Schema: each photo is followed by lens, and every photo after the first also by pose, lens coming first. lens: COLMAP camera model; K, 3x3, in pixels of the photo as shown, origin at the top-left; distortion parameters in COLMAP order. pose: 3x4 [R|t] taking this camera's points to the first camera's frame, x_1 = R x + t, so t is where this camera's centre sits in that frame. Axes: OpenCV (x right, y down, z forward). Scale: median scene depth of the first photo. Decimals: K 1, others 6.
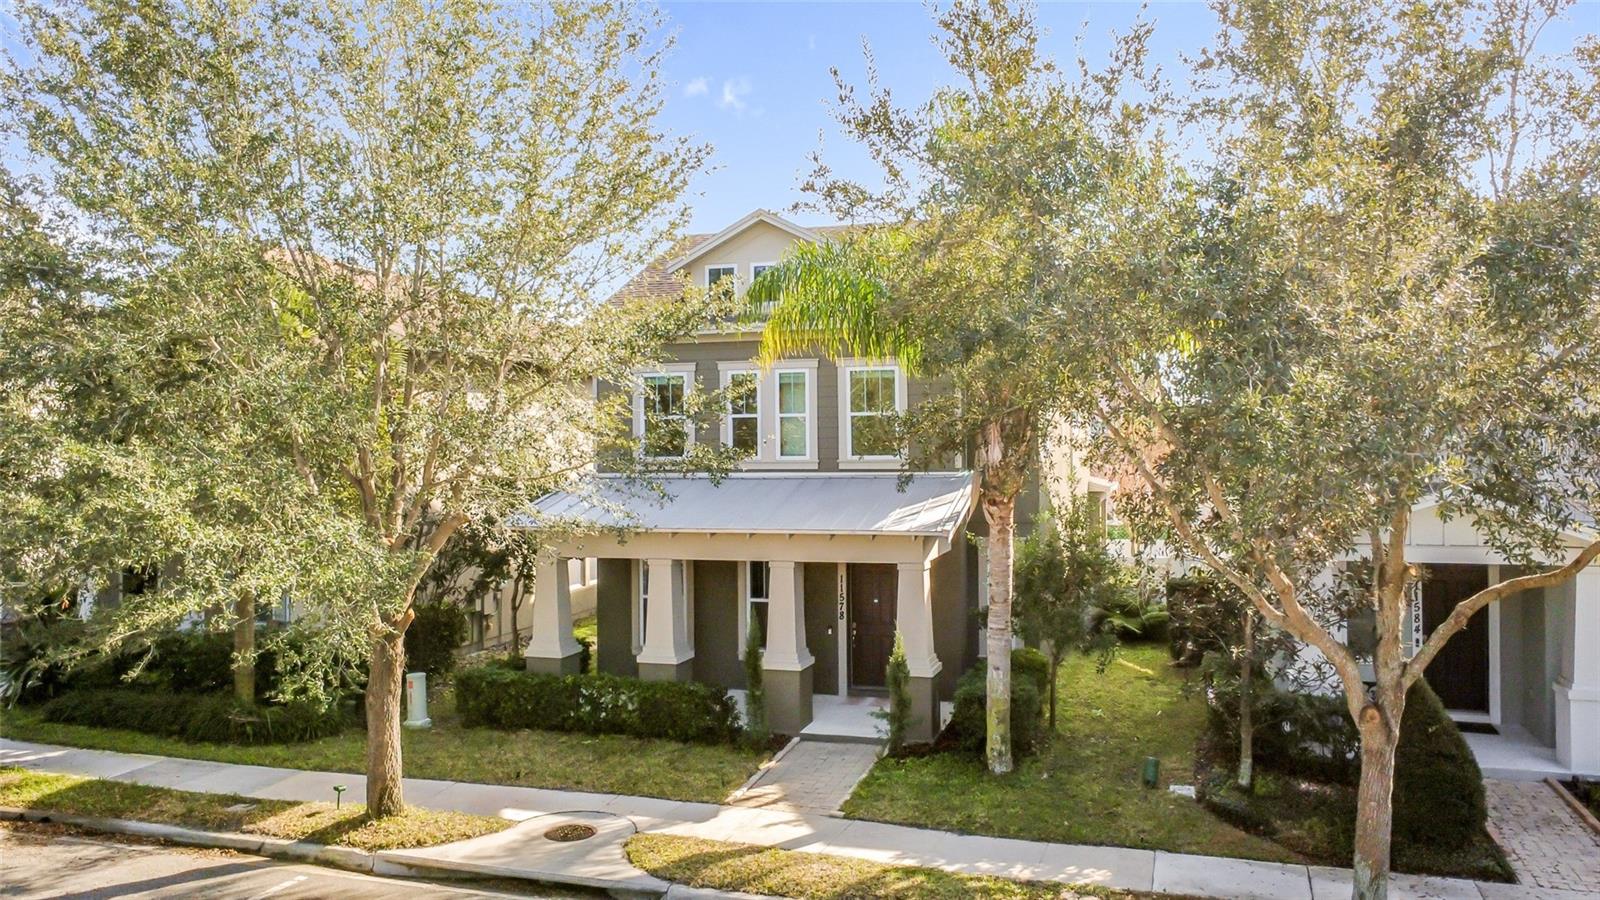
lens RADIAL K [[1176.6, 0, 800.0], [0, 1176.6, 450.0], [0, 0, 1]] dist [0.005187, 0.000938]
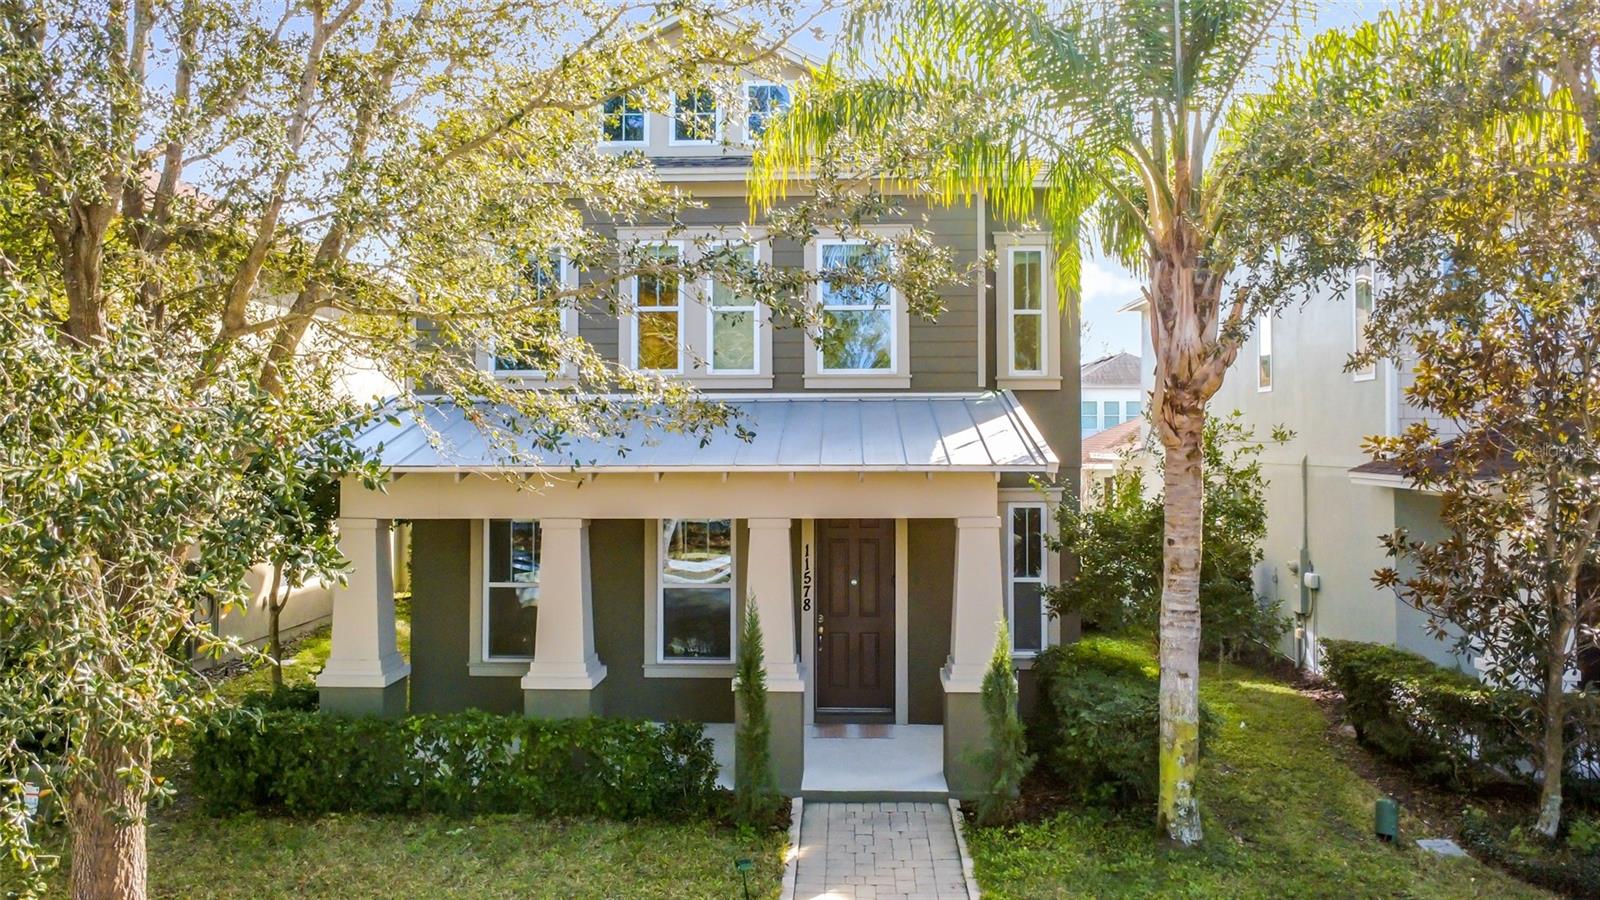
lens RADIAL K [[1214.0, 0, 800.2], [0, 1214.0, 404.4], [0, 0, 1]] dist [-0.011289, -0.004024]
pose [[0.966326, 0.014963, 0.256887, -0.214297], [-0.006100, 0.999359, -0.035263, 0.072256], [-0.257250, 0.032508, 0.965798, 0.464869]]
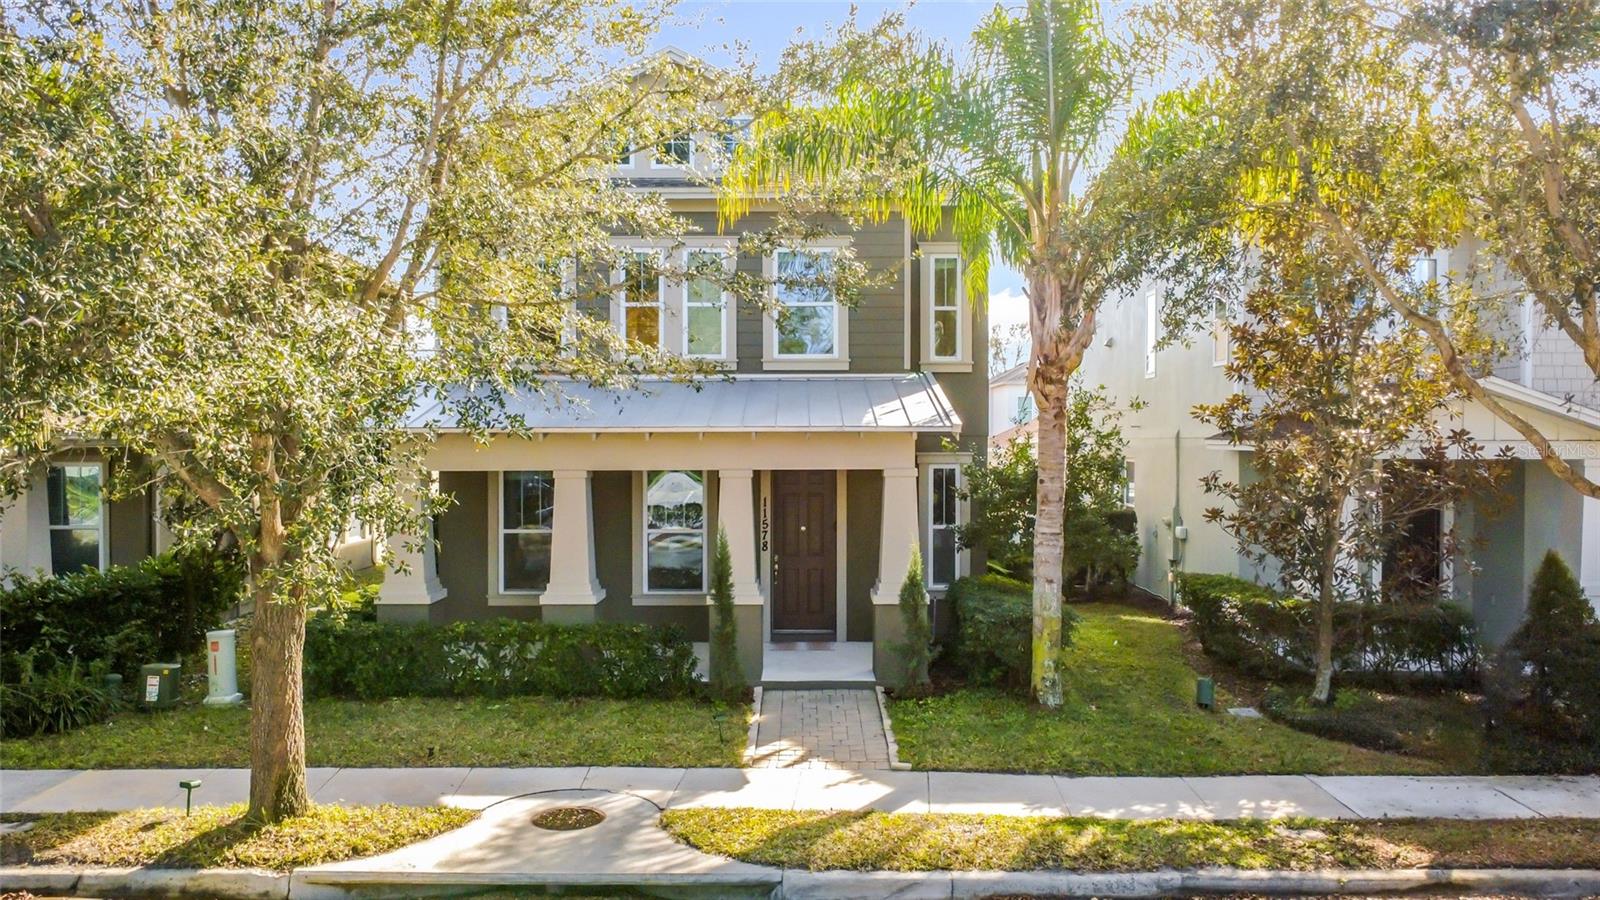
lens RADIAL K [[1176.6, 0, 800.0], [0, 1176.6, 450.0], [0, 0, 1]] dist [0.005187, 0.000938]
pose [[0.955696, 0.004758, 0.294316, -0.267579], [-0.006058, 0.999976, 0.003504, 0.100049], [-0.294293, -0.005132, 0.955702, 0.282997]]
